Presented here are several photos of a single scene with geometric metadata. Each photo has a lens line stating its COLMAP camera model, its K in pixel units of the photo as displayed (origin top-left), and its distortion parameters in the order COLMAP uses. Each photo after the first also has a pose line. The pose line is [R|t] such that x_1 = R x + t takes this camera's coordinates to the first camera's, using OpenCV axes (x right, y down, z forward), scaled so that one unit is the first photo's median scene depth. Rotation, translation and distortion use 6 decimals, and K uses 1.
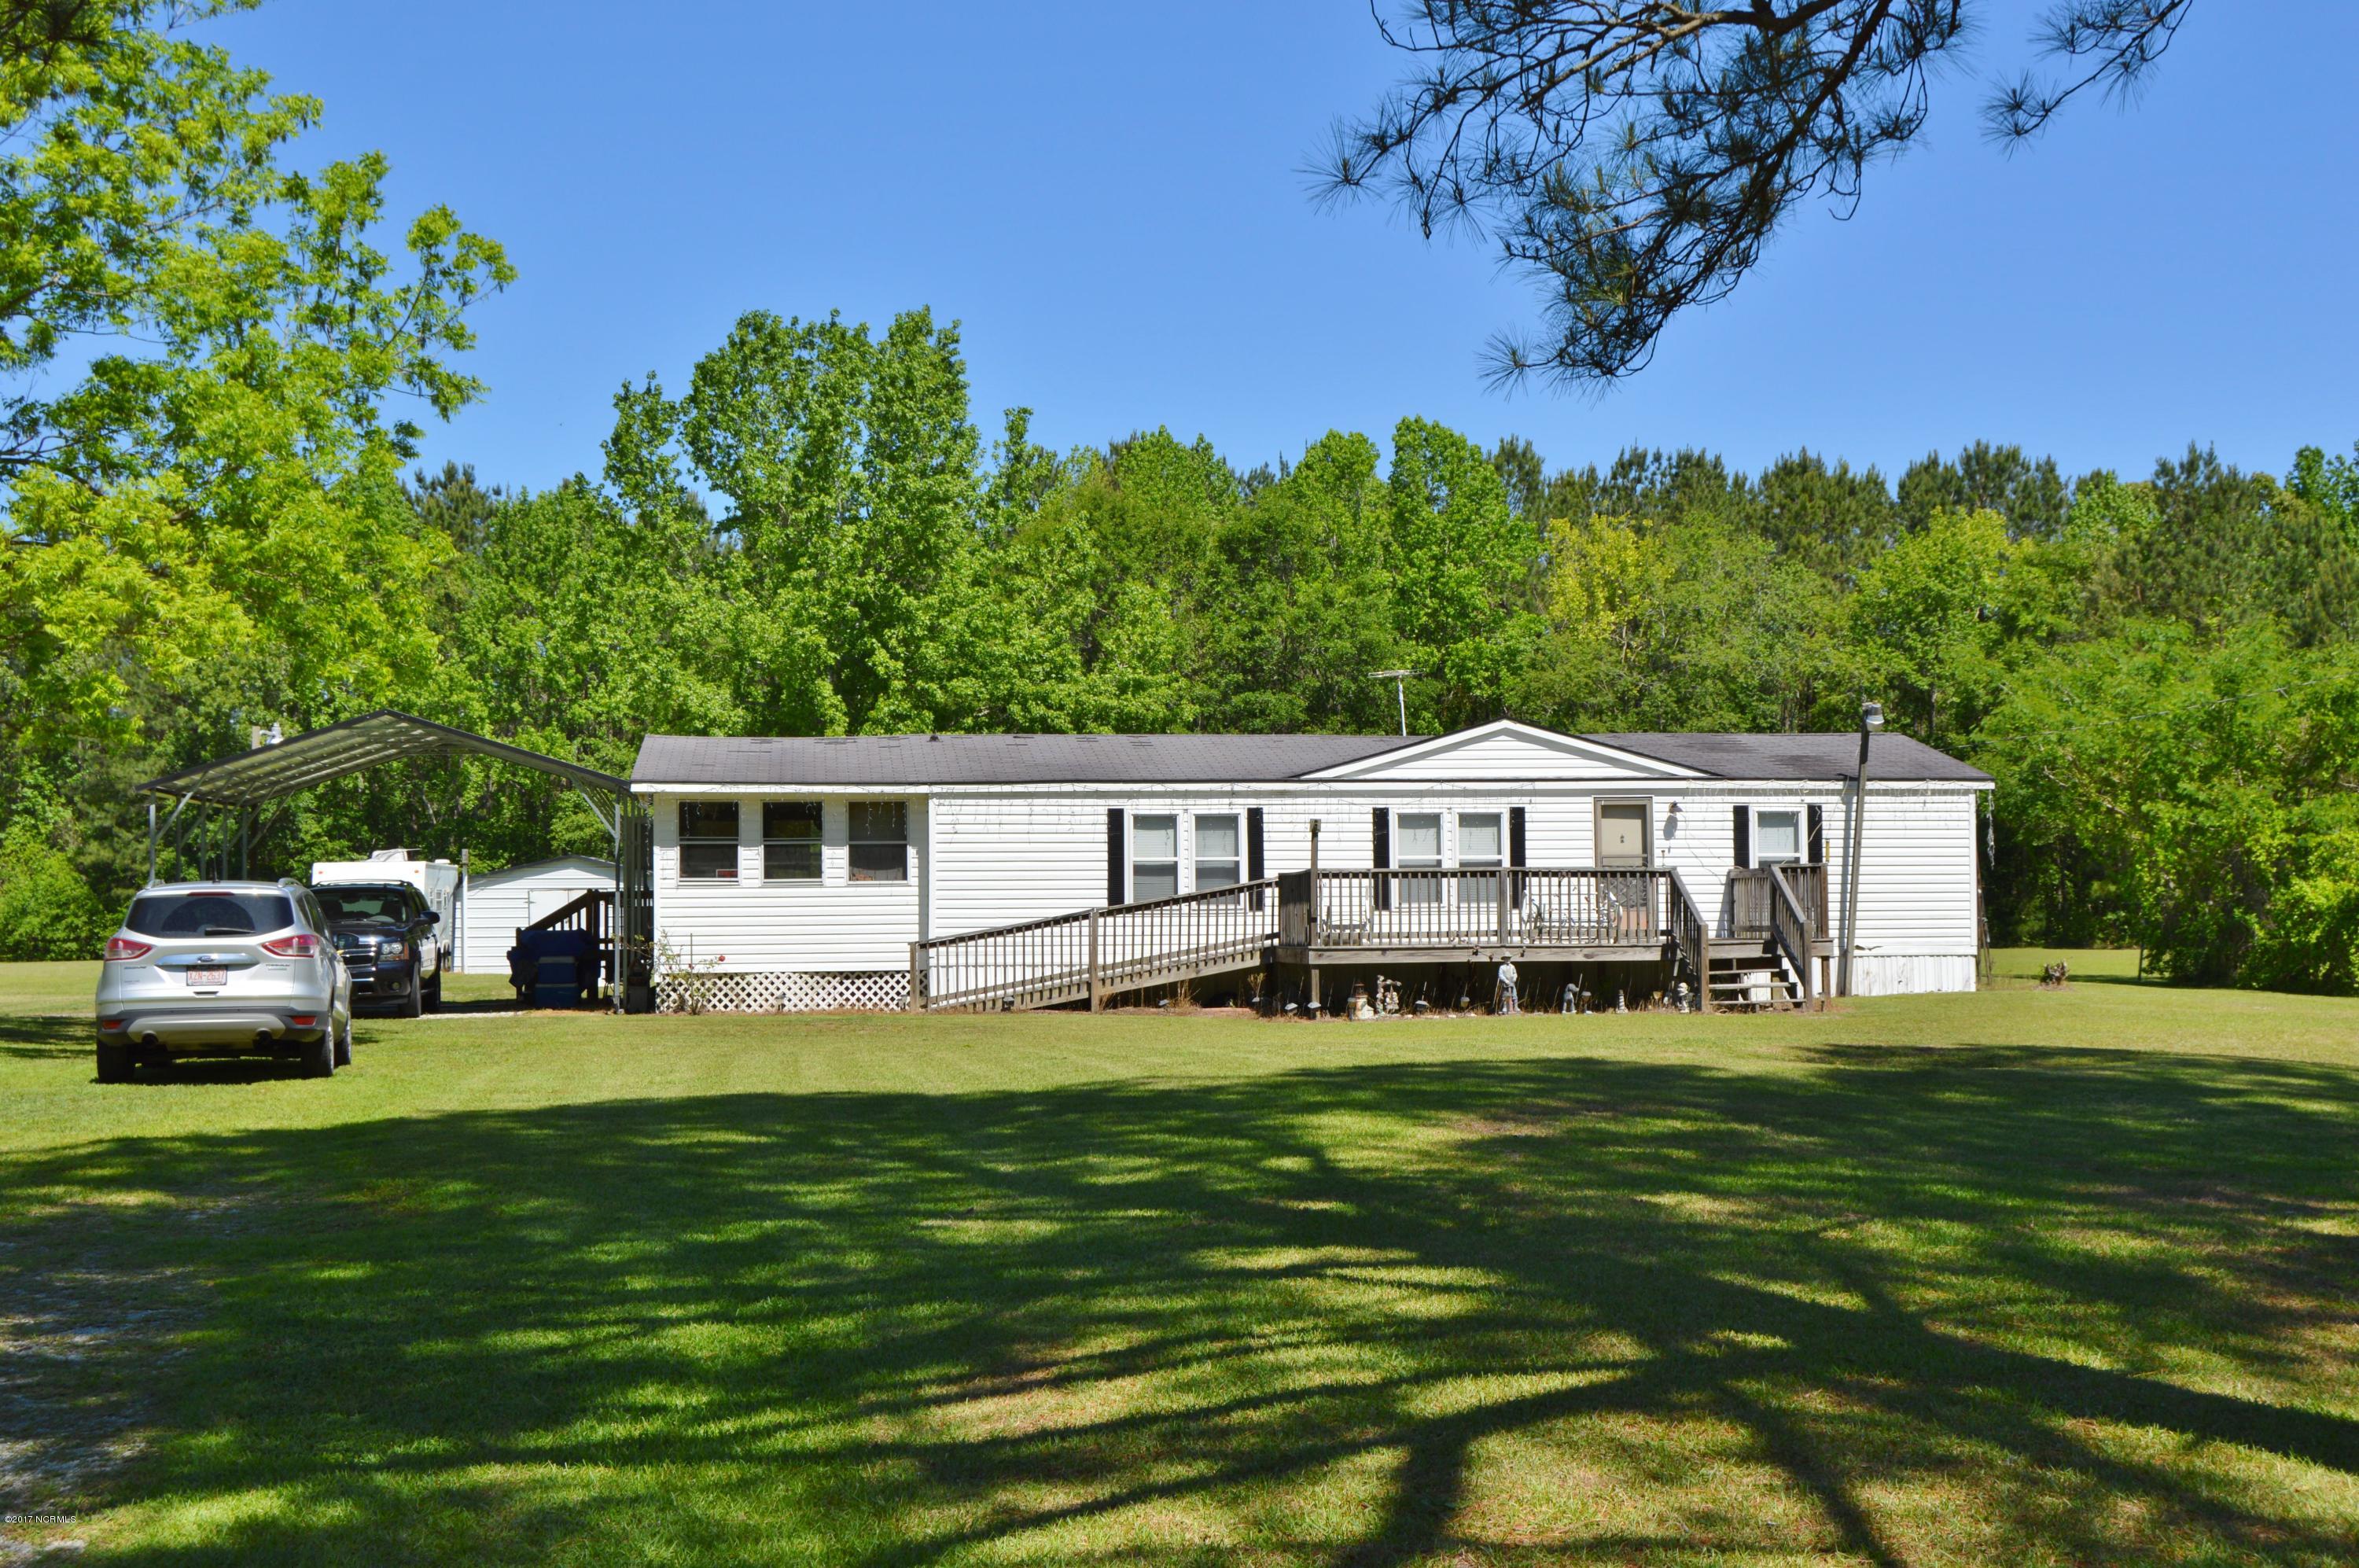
lens RADIAL K [[2885.0, 0, 1178.8], [0, 2885.0, 784.1], [0, 0, 1]] dist [-0.024879, 0.000000]
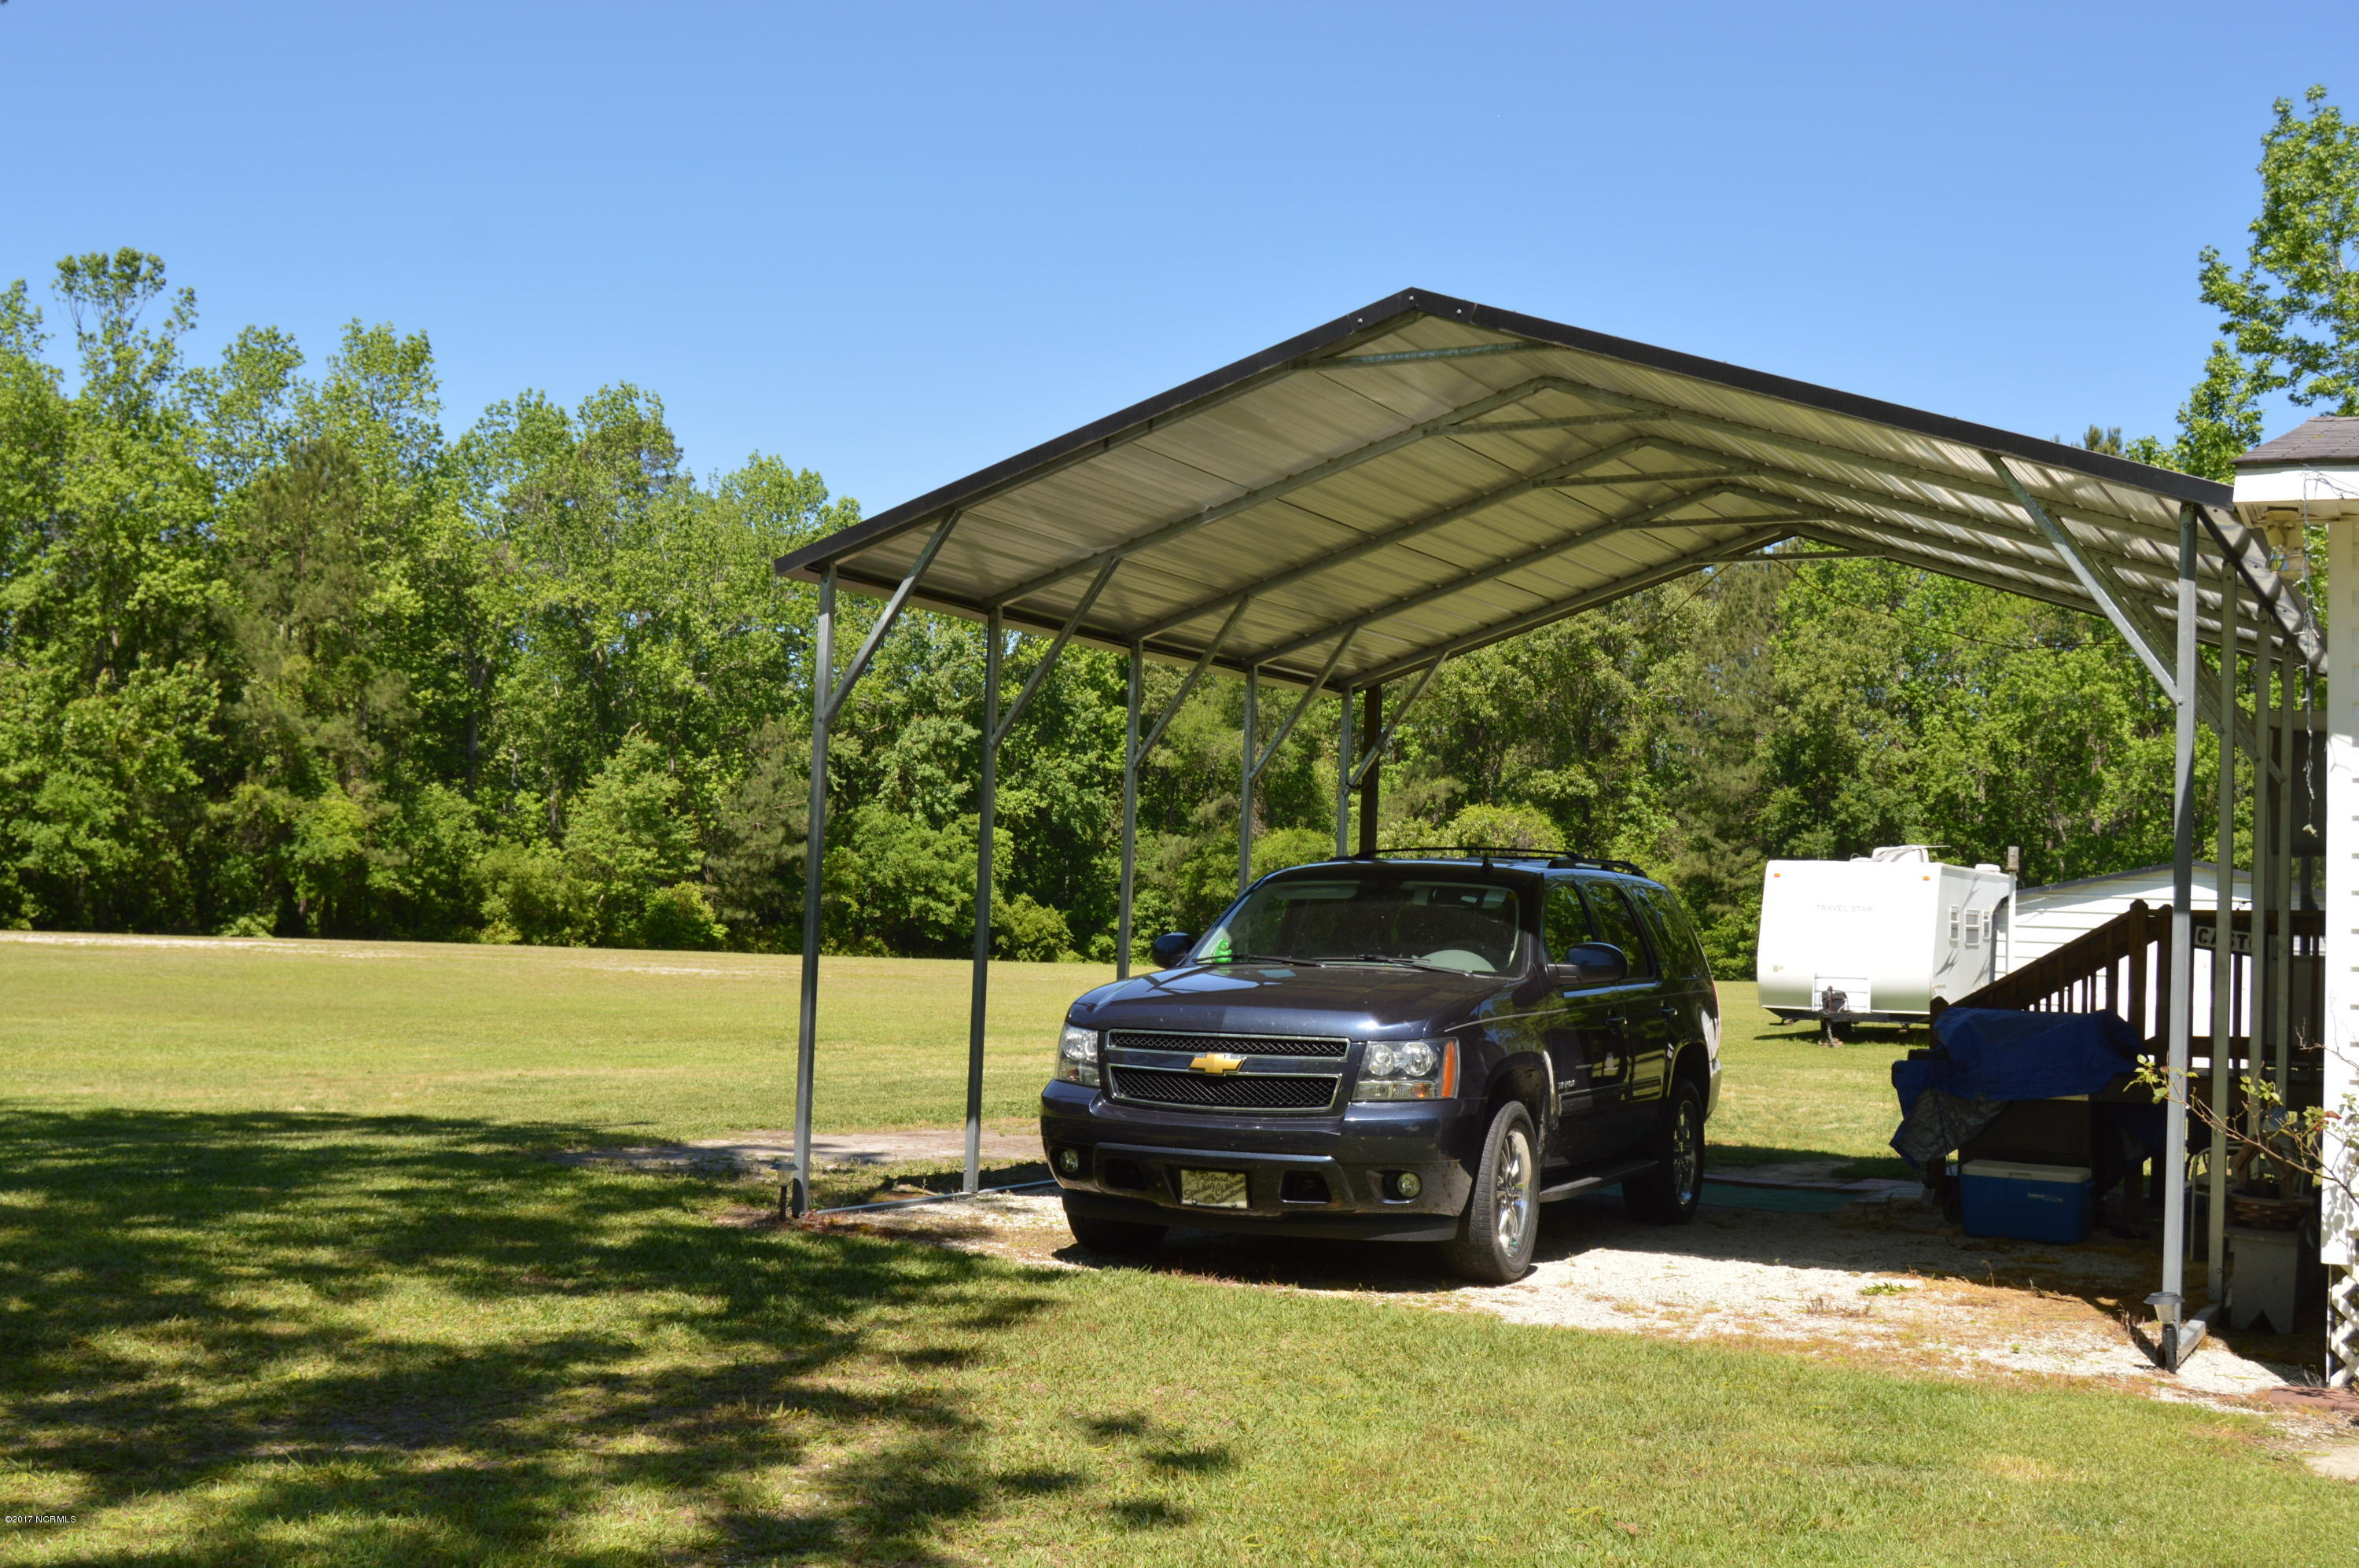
lens RADIAL K [[2559.6, 0, 1180.2], [0, 2559.6, 783.7], [0, 0, 1]] dist [0.014332, 0.000000]
pose [[0.821690, 0.010537, -0.569838, -0.041587], [-0.019644, 0.999759, -0.009838, 0.009479], [0.569596, 0.019278, 0.821698, 0.231116]]
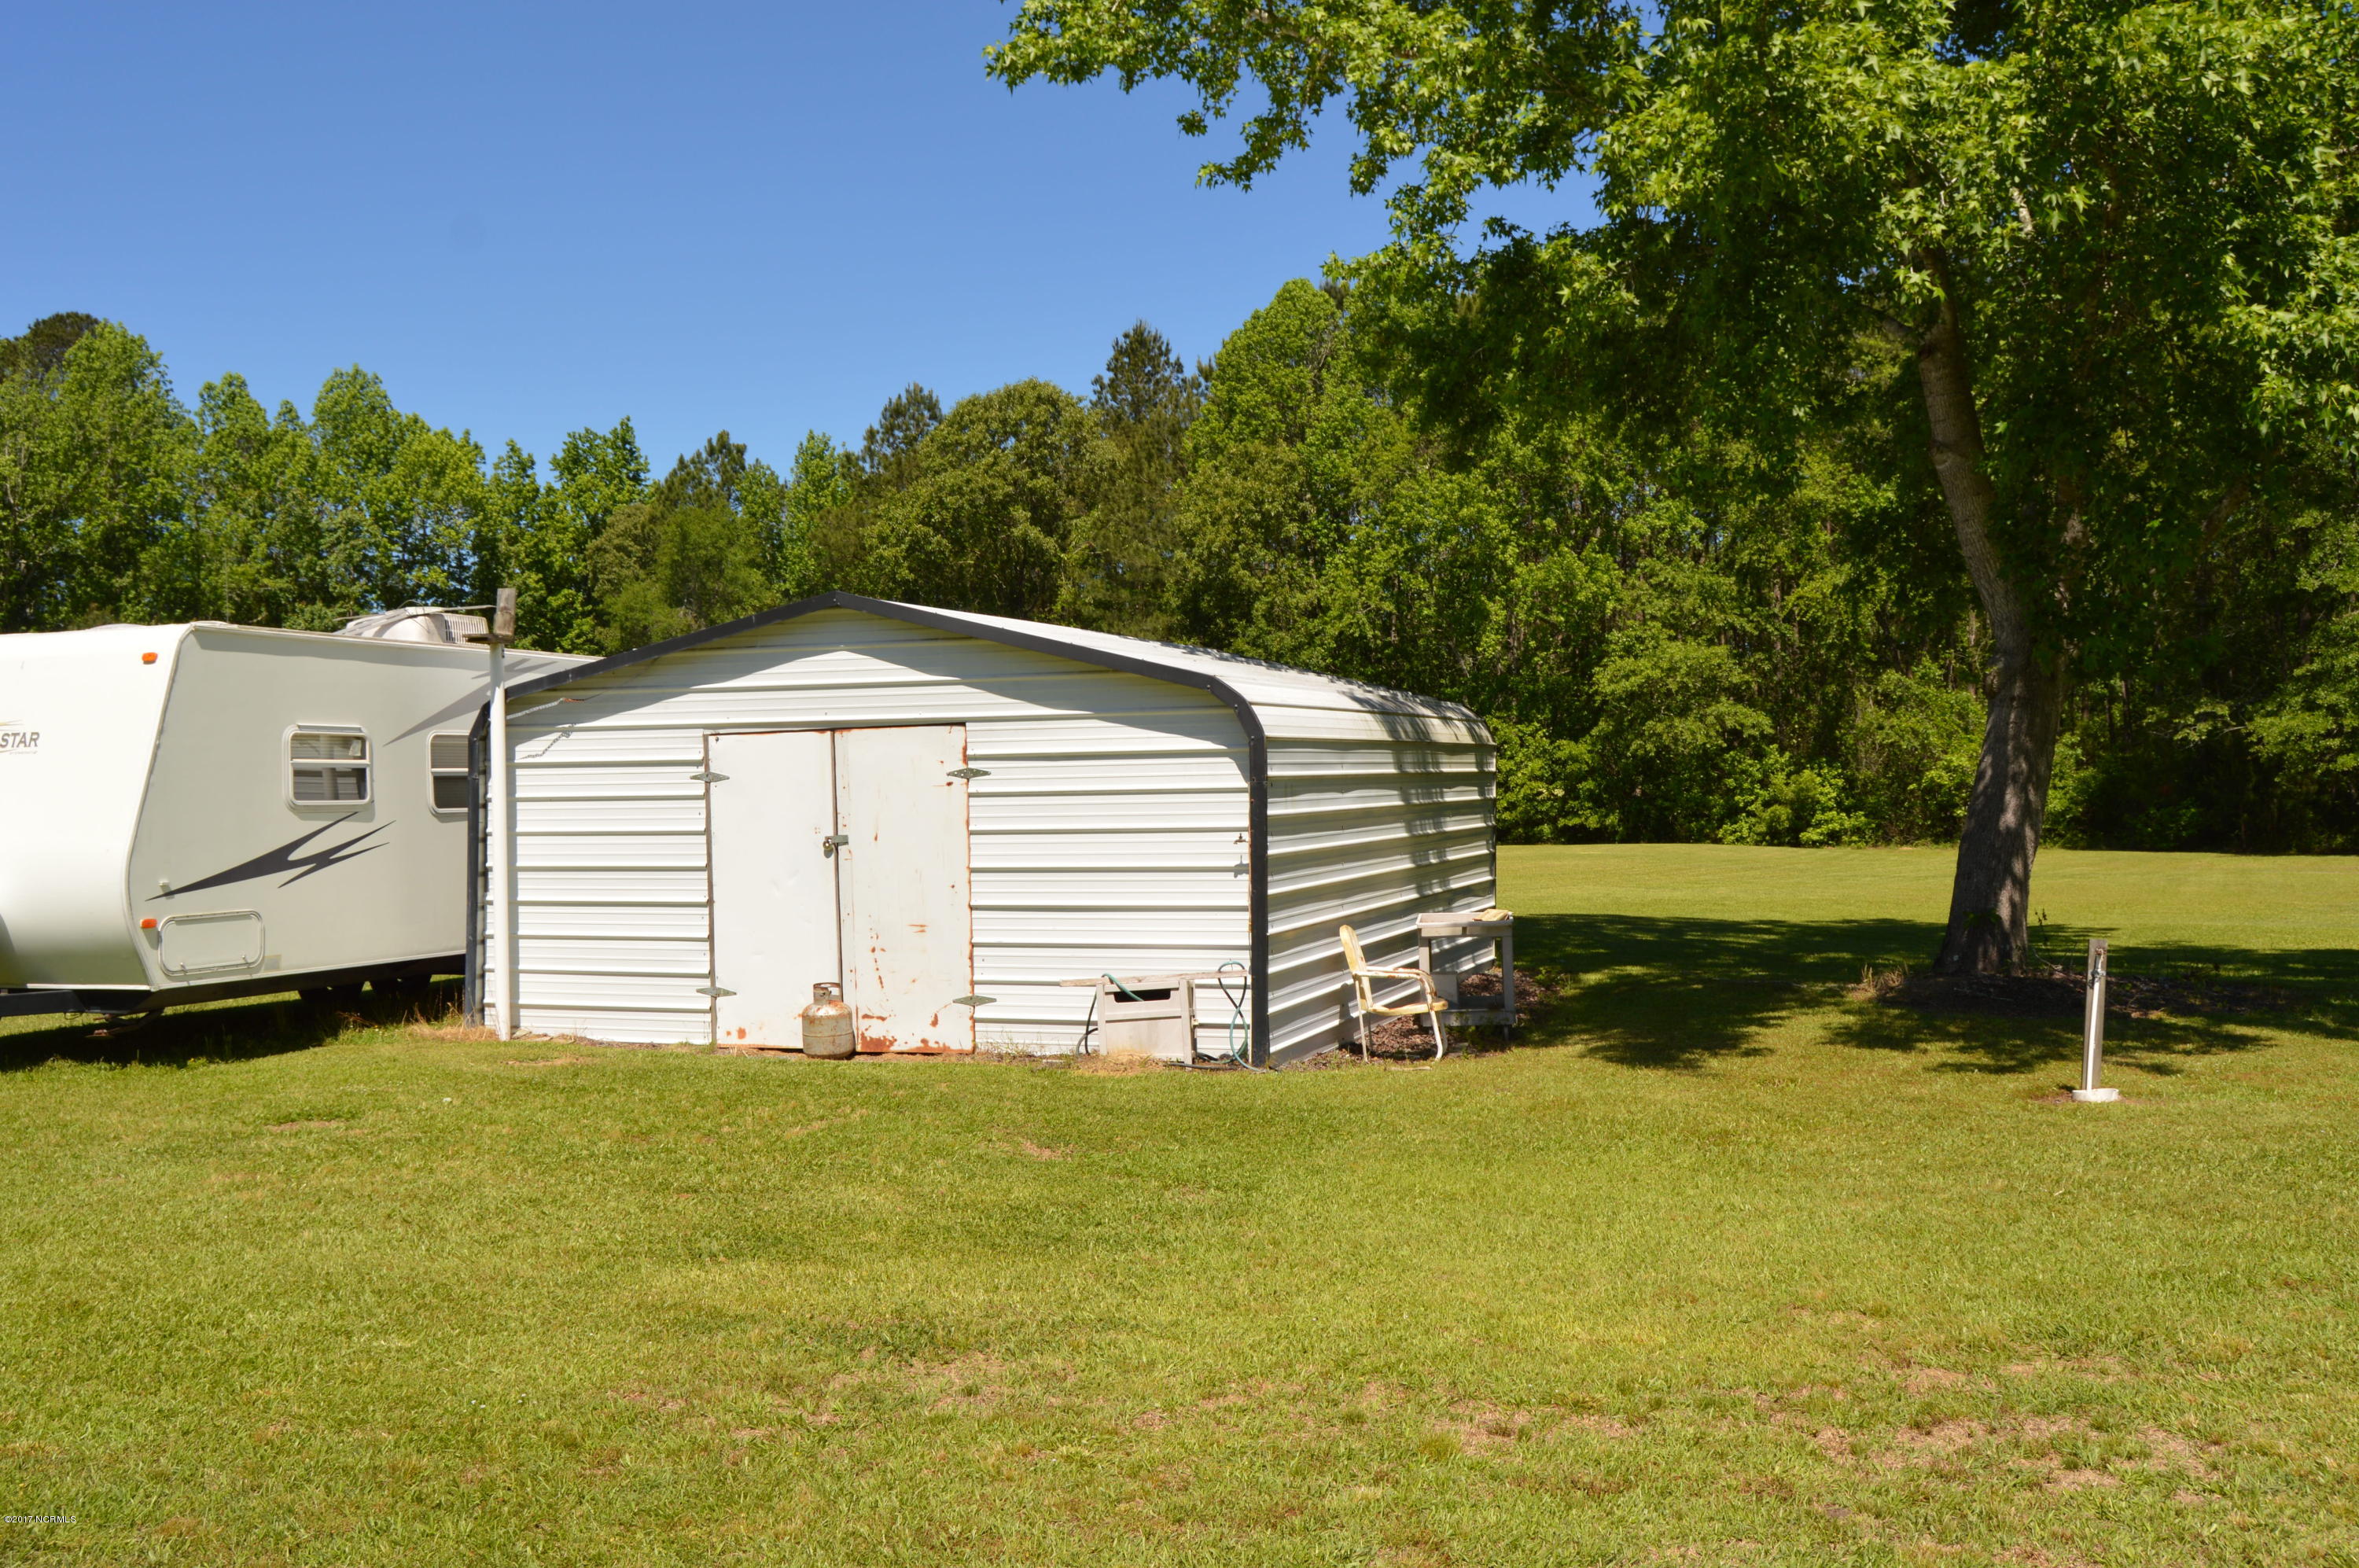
lens RADIAL K [[2169.4, 0, 1171.7], [0, 2169.4, 786.5], [0, 0, 1]] dist [0.011137, 0.000000]
pose [[0.884066, -0.002616, -0.467356, -0.047710], [0.023697, 0.998949, 0.039234, 0.017987], [0.466762, -0.045760, 0.883198, 0.432142]]
